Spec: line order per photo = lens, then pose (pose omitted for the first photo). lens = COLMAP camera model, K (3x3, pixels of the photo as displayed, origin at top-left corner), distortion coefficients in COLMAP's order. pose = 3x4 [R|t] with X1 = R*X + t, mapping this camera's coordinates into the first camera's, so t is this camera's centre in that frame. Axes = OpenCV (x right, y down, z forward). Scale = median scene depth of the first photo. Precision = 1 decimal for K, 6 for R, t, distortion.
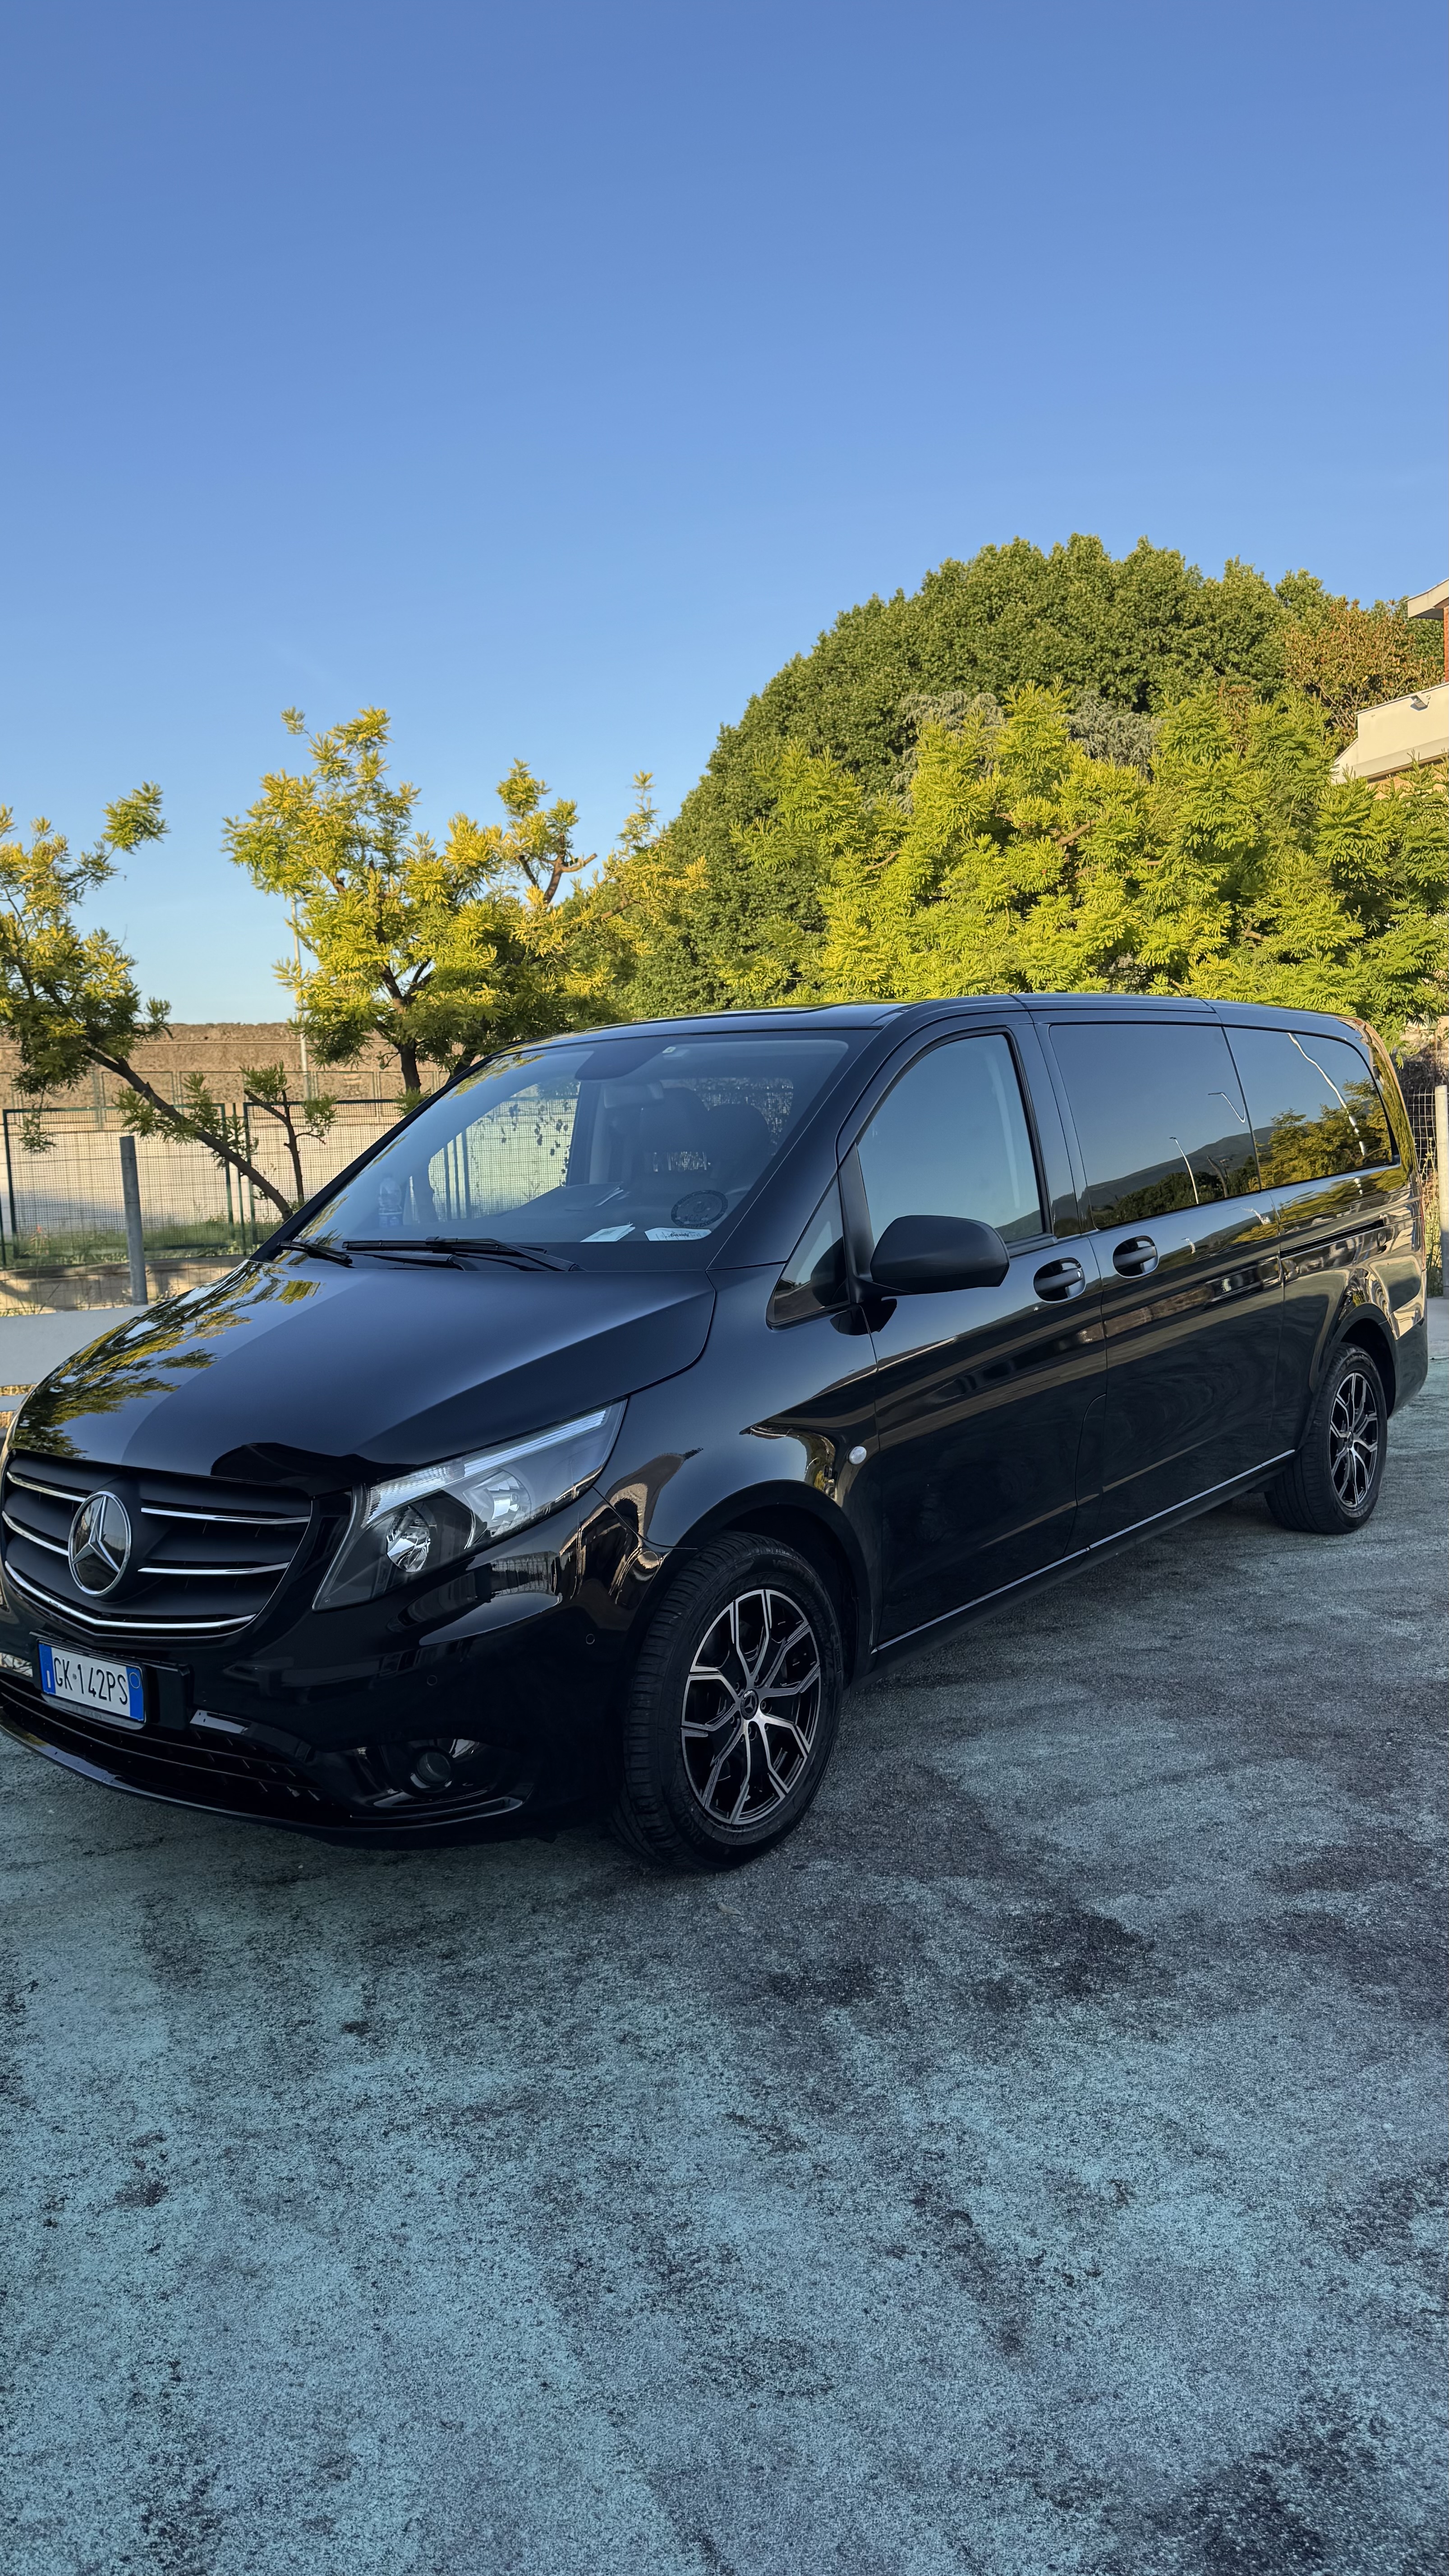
lens RADIAL K [[1773.9, 0, 724.5], [0, 1773.9, 1288.0], [0, 0, 1]] dist [0.189571, -0.419930]
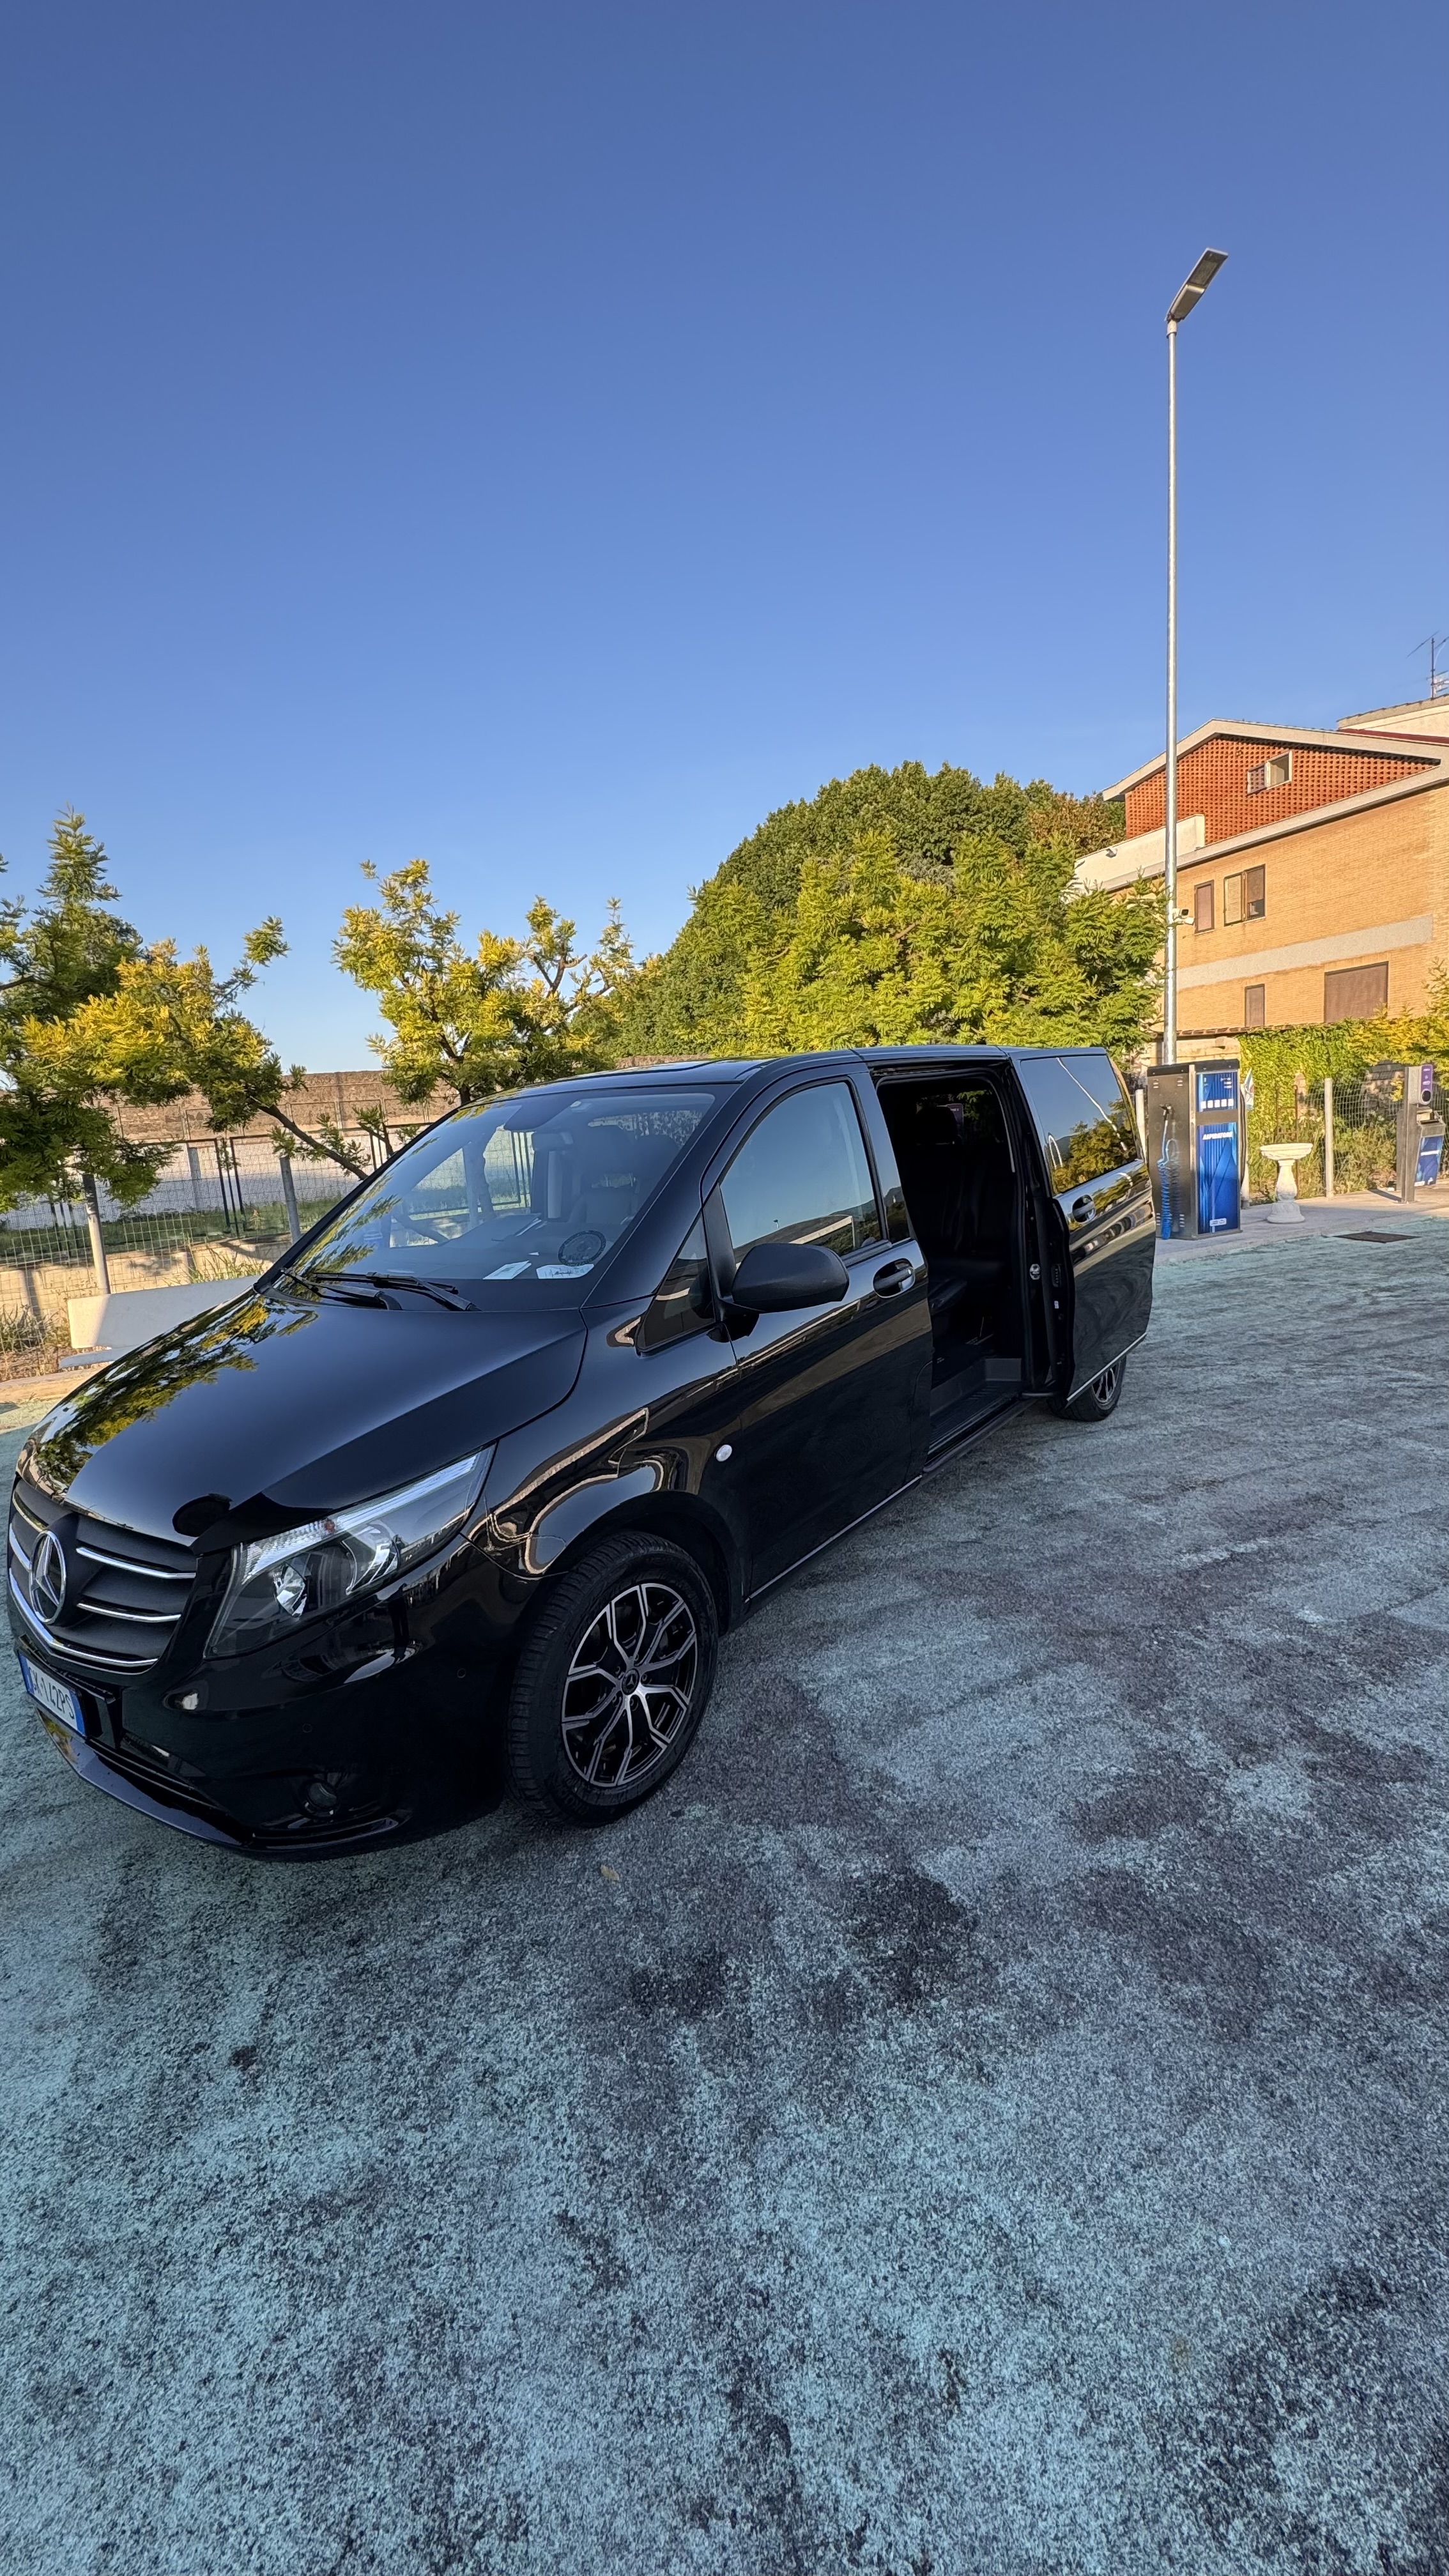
lens RADIAL K [[1035.5, 0, 724.5], [0, 1035.5, 1288.0], [0, 0, 1]] dist [-0.002645, -0.000388]
pose [[0.999347, -0.035552, 0.006527, 0.062185], [0.034985, 0.996744, 0.072652, -0.054505], [-0.009089, -0.072377, 0.997336, 0.268969]]
